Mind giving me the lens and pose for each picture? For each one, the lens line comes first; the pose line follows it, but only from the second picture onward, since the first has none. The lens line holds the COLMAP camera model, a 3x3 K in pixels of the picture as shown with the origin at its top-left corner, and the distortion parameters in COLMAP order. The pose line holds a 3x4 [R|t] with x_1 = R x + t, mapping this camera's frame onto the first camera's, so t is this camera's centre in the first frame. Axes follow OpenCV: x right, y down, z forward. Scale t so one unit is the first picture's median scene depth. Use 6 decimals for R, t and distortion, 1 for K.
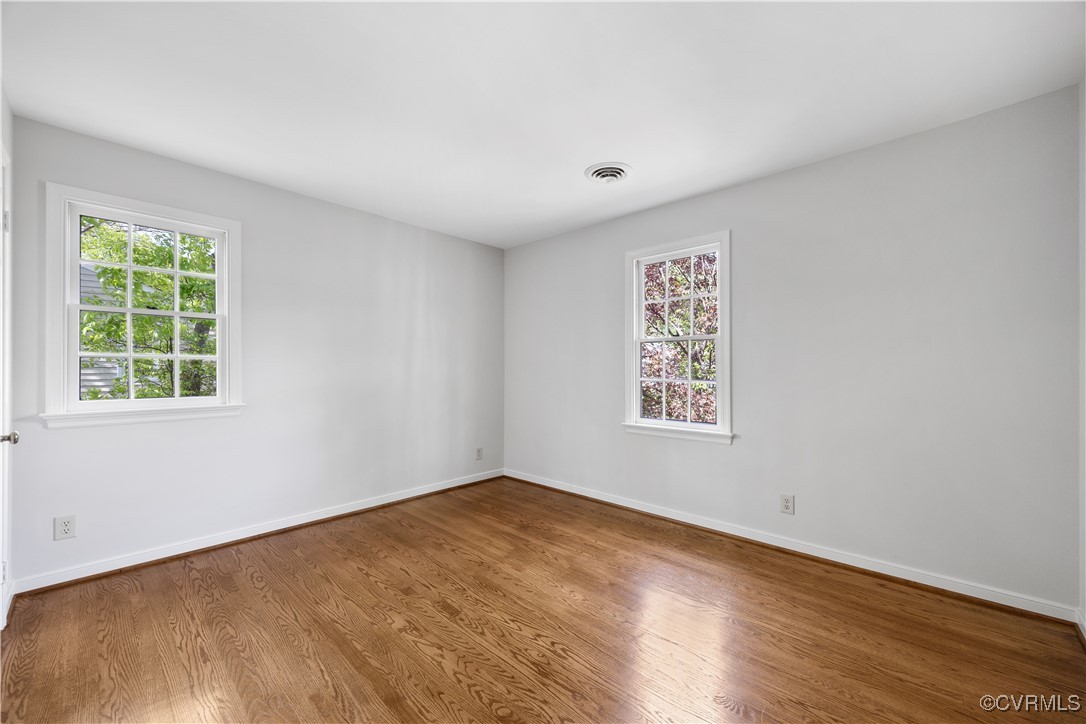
lens RADIAL K [[424.2, 0, 541.2], [0, 424.2, 364.9], [0, 0, 1]] dist [-0.002094, -0.000174]
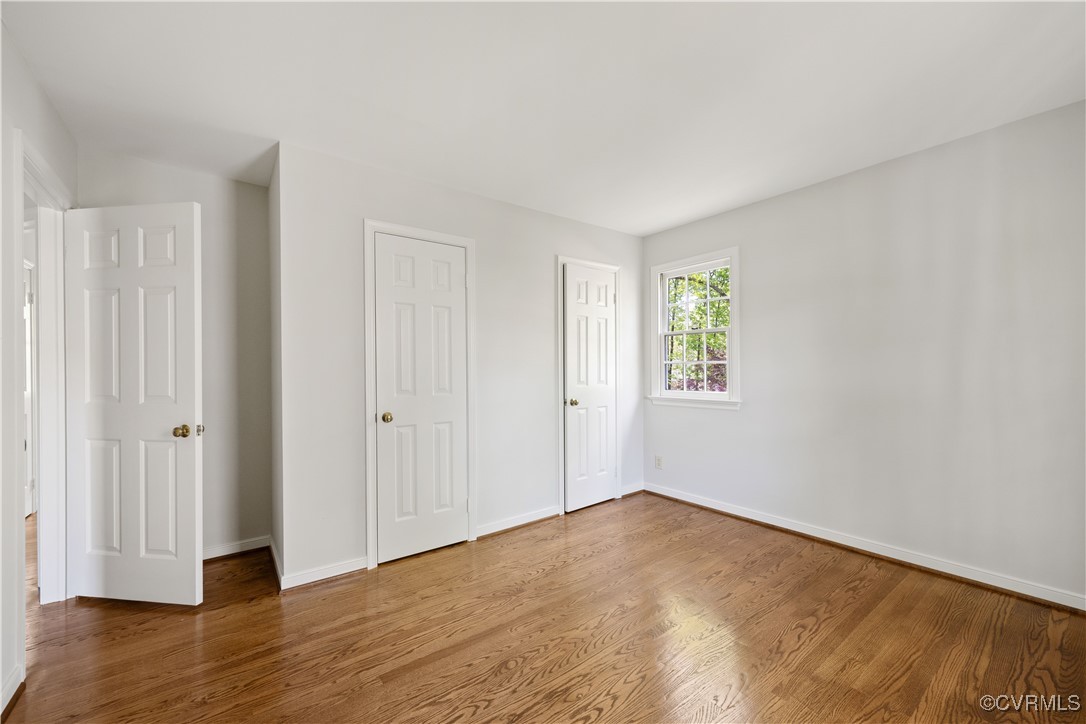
lens RADIAL K [[424.2, 0, 540.7], [0, 424.2, 366.0], [0, 0, 1]] dist [-0.002094, -0.000174]
pose [[-0.164612, -0.008532, -0.986321, 0.572657], [0.010151, 0.999895, -0.010344, 0.002130], [0.986306, -0.011714, -0.164508, 0.688817]]
